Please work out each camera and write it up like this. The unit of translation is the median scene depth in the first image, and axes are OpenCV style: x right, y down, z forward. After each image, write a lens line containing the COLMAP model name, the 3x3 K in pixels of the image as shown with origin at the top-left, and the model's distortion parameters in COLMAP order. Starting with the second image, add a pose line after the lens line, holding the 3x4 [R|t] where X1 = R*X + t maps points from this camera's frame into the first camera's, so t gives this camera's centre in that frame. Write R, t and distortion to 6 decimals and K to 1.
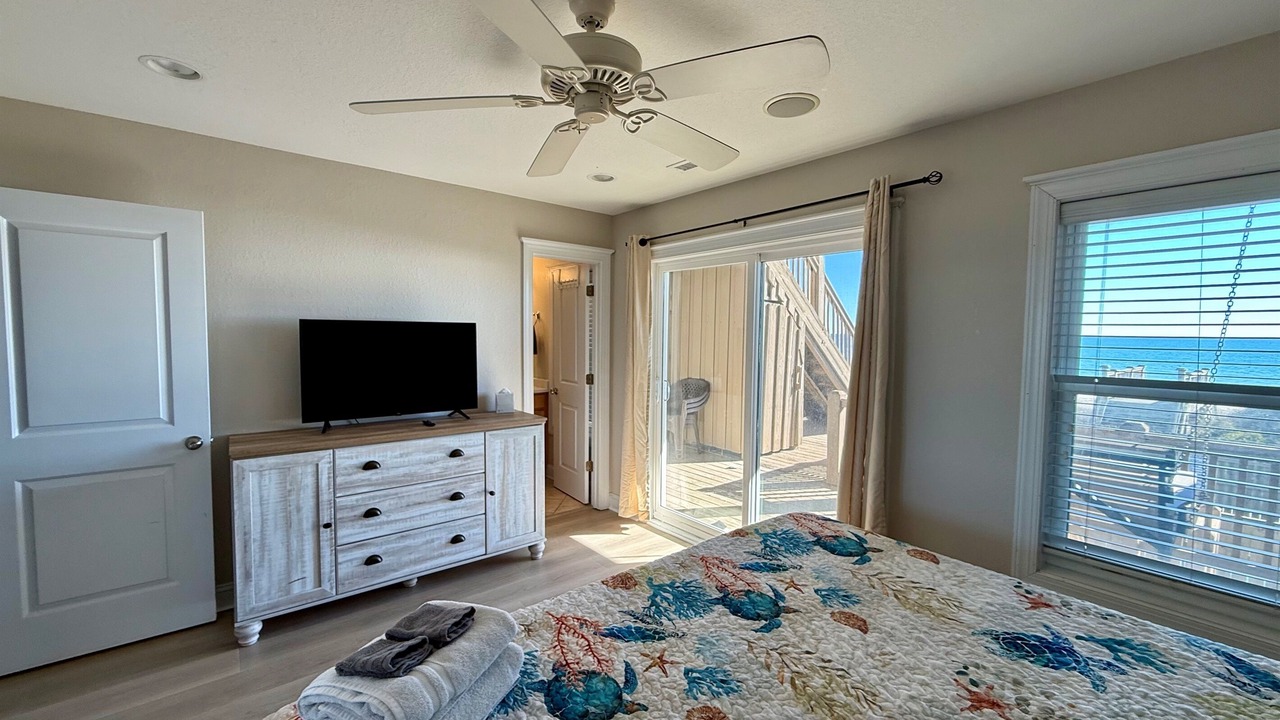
lens RADIAL K [[504.5, 0, 635.5], [0, 504.5, 358.2], [0, 0, 1]] dist [0.000450, 0.000095]
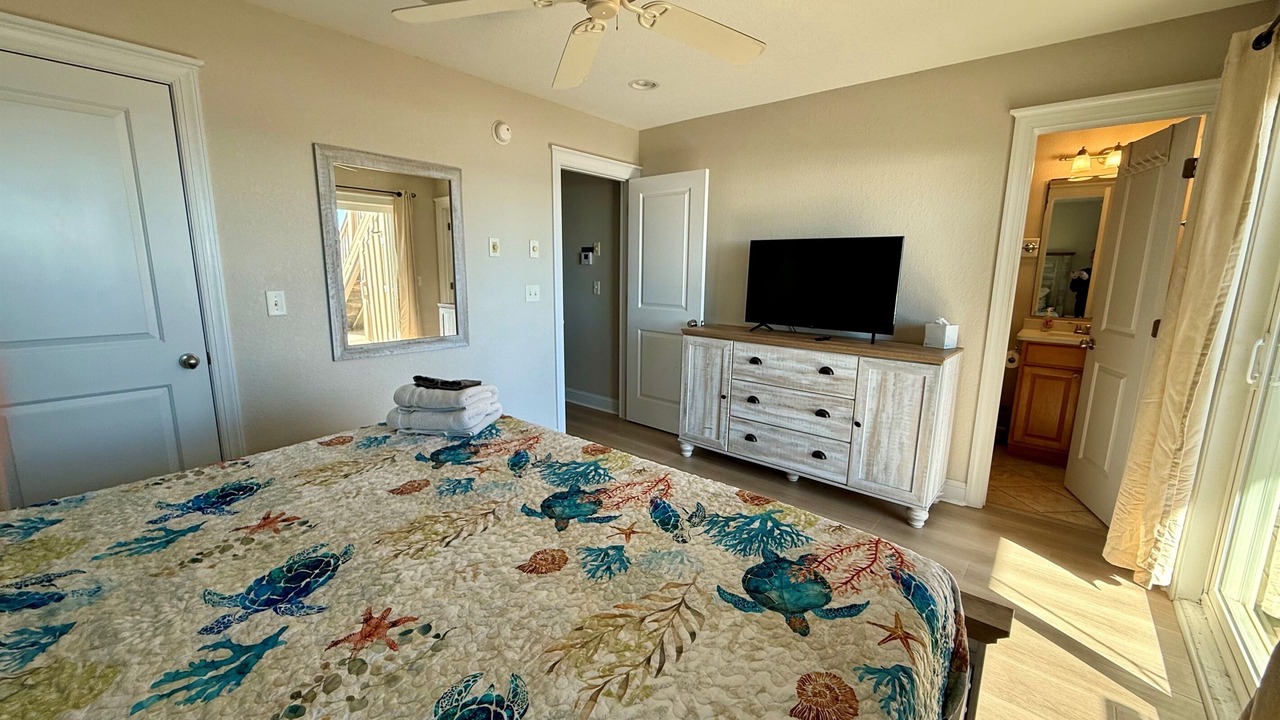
lens RADIAL K [[504.5, 0, 635.5], [0, 504.5, 358.2], [0, 0, 1]] dist [0.000450, 0.000095]
pose [[0.181837, 0.165220, -0.969349, 0.585786], [-0.062087, 0.985746, 0.156368, 0.036253], [0.981367, 0.031751, 0.189503, 0.491719]]
